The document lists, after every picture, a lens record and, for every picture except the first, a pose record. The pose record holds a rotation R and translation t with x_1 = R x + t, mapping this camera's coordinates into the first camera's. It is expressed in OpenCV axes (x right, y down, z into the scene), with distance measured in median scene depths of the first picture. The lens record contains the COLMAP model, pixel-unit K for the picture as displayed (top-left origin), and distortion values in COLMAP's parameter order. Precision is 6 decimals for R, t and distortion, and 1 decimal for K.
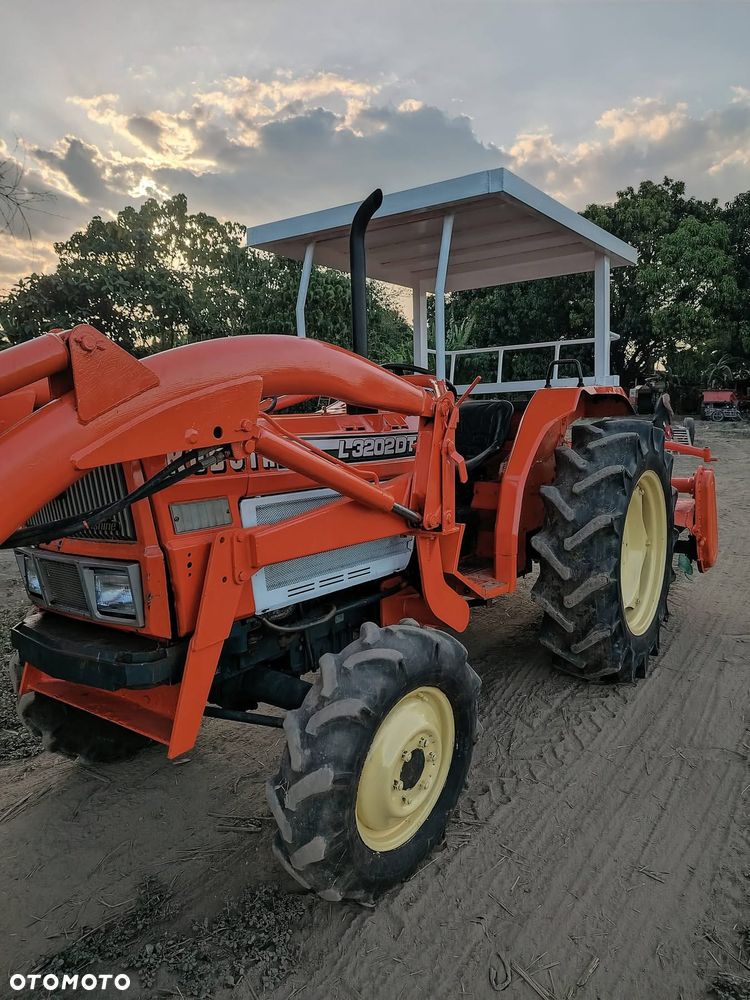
lens RADIAL K [[722.8, 0, 377.5], [0, 722.8, 479.7], [0, 0, 1]] dist [0.007591, 0.001669]
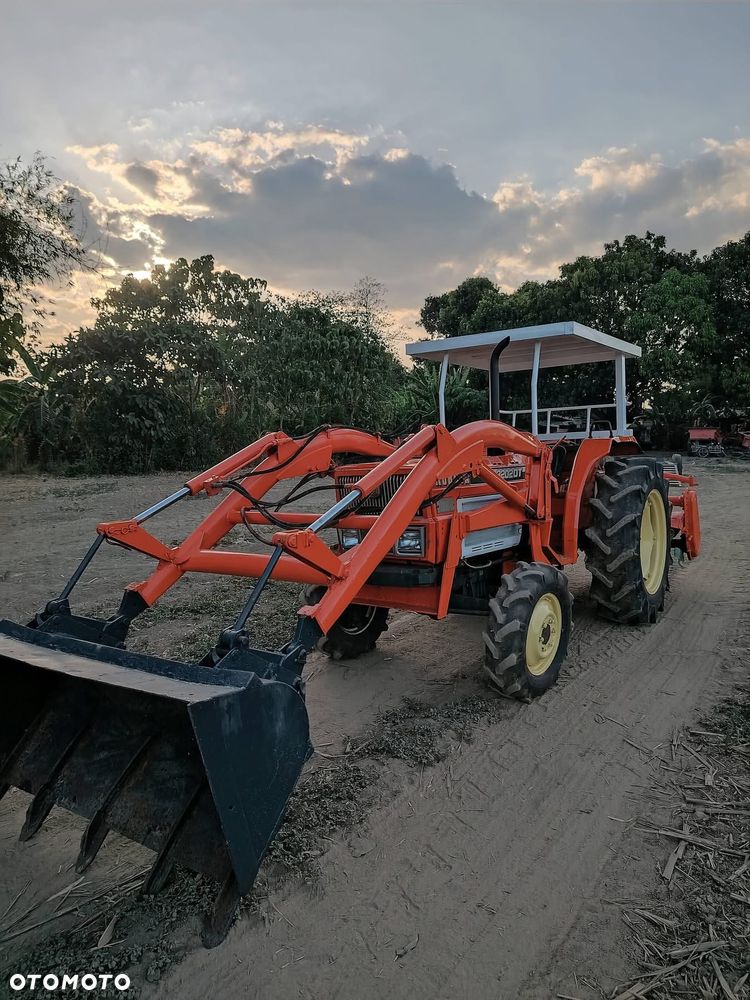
lens RADIAL K [[721.0, 0, 376.3], [0, 721.0, 474.3], [0, 0, 1]] dist [0.024947, -0.002142]
pose [[0.999901, -0.006081, 0.012690, -0.036289], [0.006824, 0.998215, -0.059335, 0.006259], [-0.012306, 0.059416, 0.998157, -0.082342]]
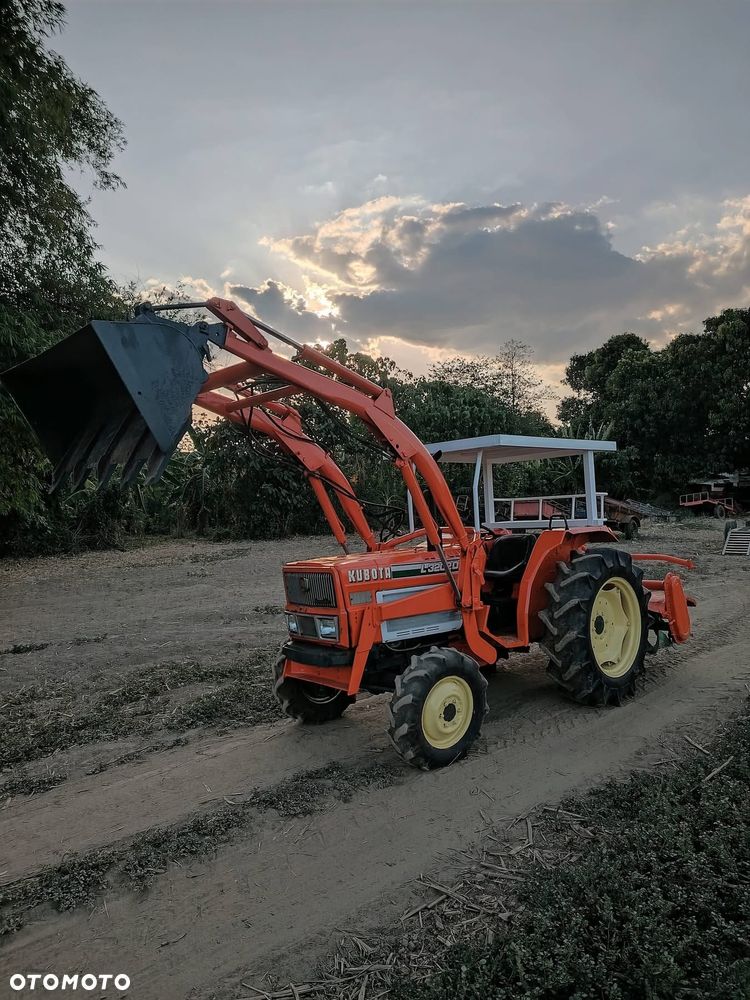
lens RADIAL K [[710.9, 0, 371.7], [0, 710.9, 461.6], [0, 0, 1]] dist [0.055721, 0.000364]
pose [[0.976564, -0.029277, -0.213227, 0.026215], [-0.004643, 0.987609, -0.156863, -0.002449], [0.215178, 0.154177, 0.964328, -0.113628]]
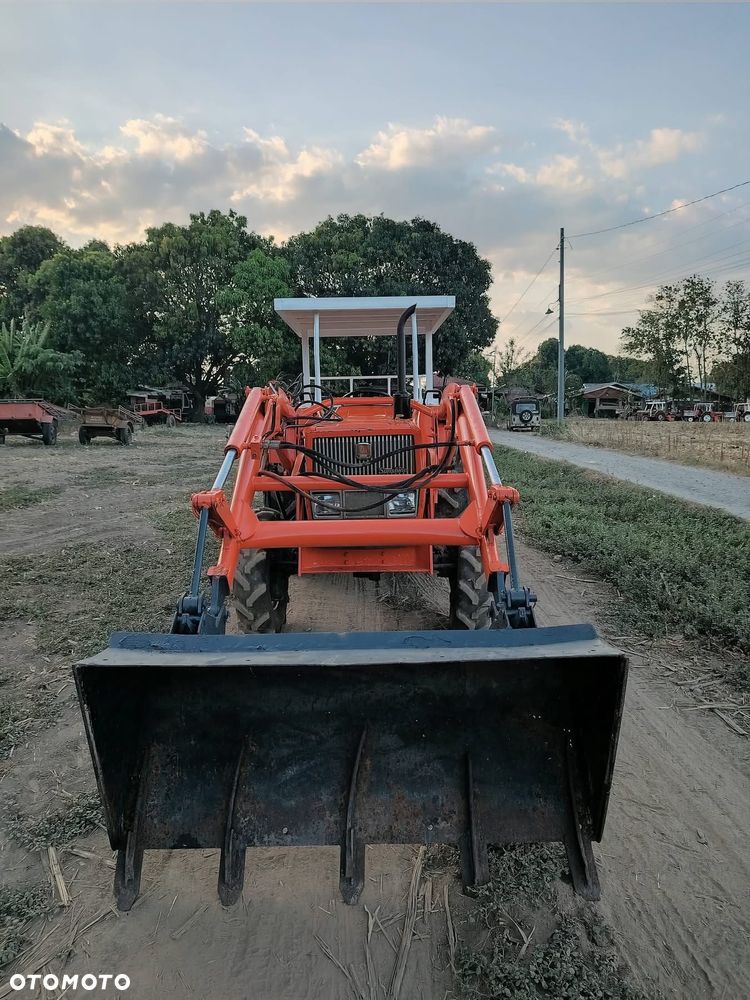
lens RADIAL K [[717.9, 0, 375.0], [0, 717.9, 500.0], [0, 0, 1]] dist [-0.004451, -0.000067]
pose [[0.816934, -0.057420, 0.573865, -0.128133], [0.047777, 0.998349, 0.031879, 0.005307], [-0.574749, 0.001375, 0.818329, -0.045665]]
